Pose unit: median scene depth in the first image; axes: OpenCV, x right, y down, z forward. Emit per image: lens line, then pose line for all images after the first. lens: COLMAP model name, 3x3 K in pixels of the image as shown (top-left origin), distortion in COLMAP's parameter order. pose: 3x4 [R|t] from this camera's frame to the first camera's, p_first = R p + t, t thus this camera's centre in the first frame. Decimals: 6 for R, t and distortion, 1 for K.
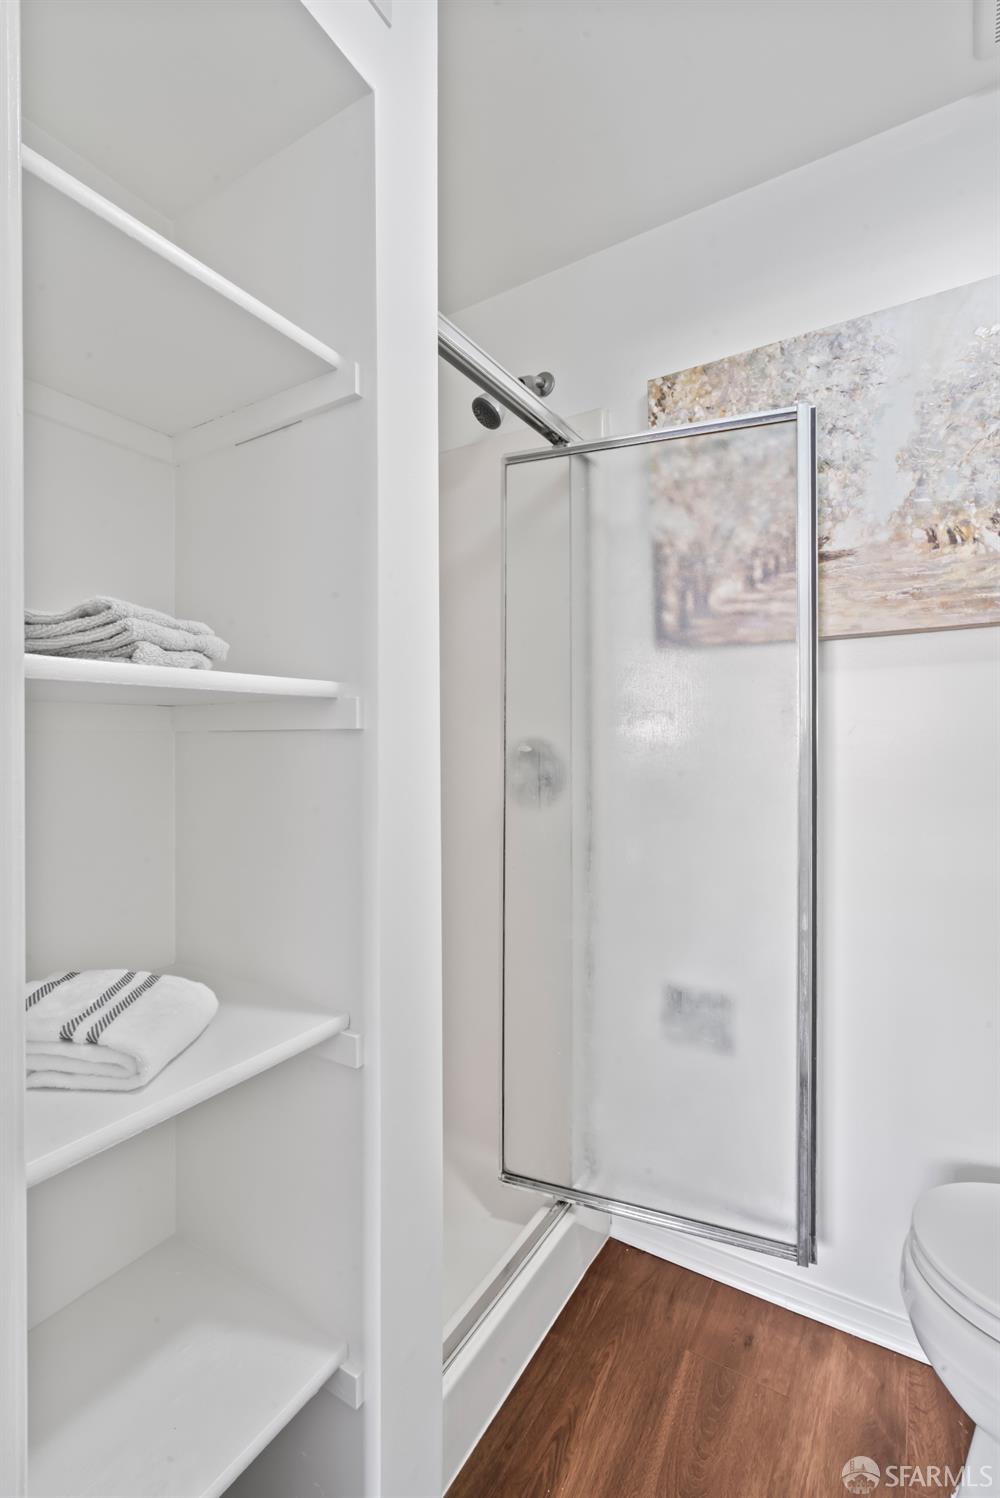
lens RADIAL K [[693.9, 0, 501.8], [0, 693.9, 751.4], [0, 0, 1]] dist [0.000479, 0.002209]
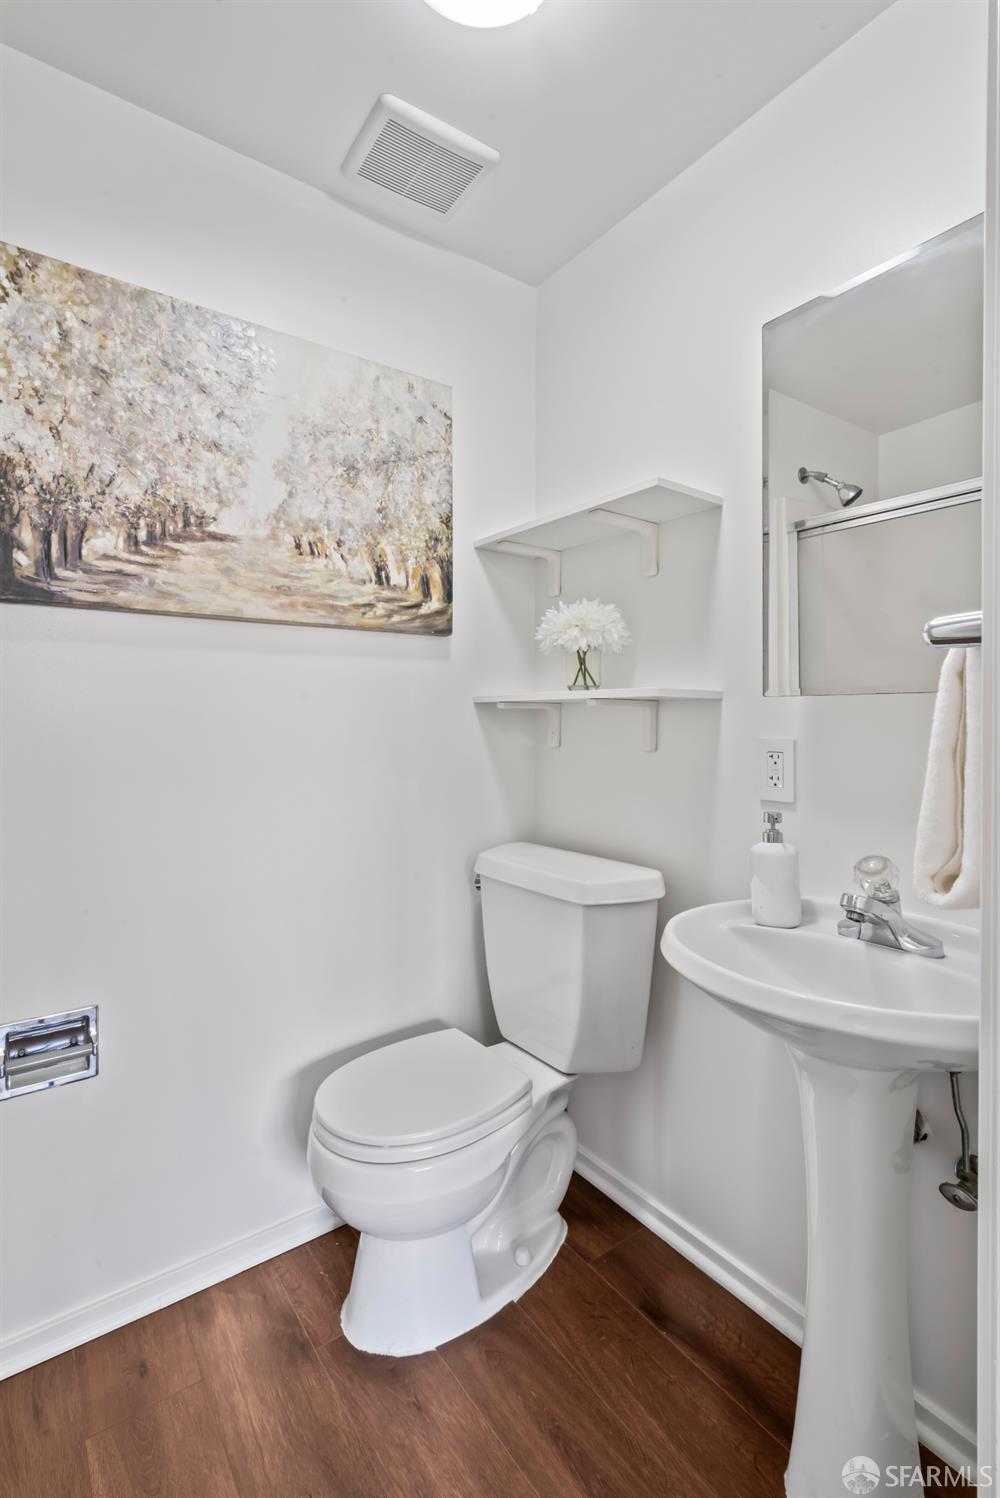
lens RADIAL K [[693.9, 0, 502.5], [0, 693.9, 738.1], [0, 0, 1]] dist [0.000479, 0.002209]
pose [[0.381586, -0.016792, 0.924181, -0.321778], [0.006968, 0.999859, 0.015290, 0.002384], [-0.924307, 0.000605, 0.381649, 0.222721]]
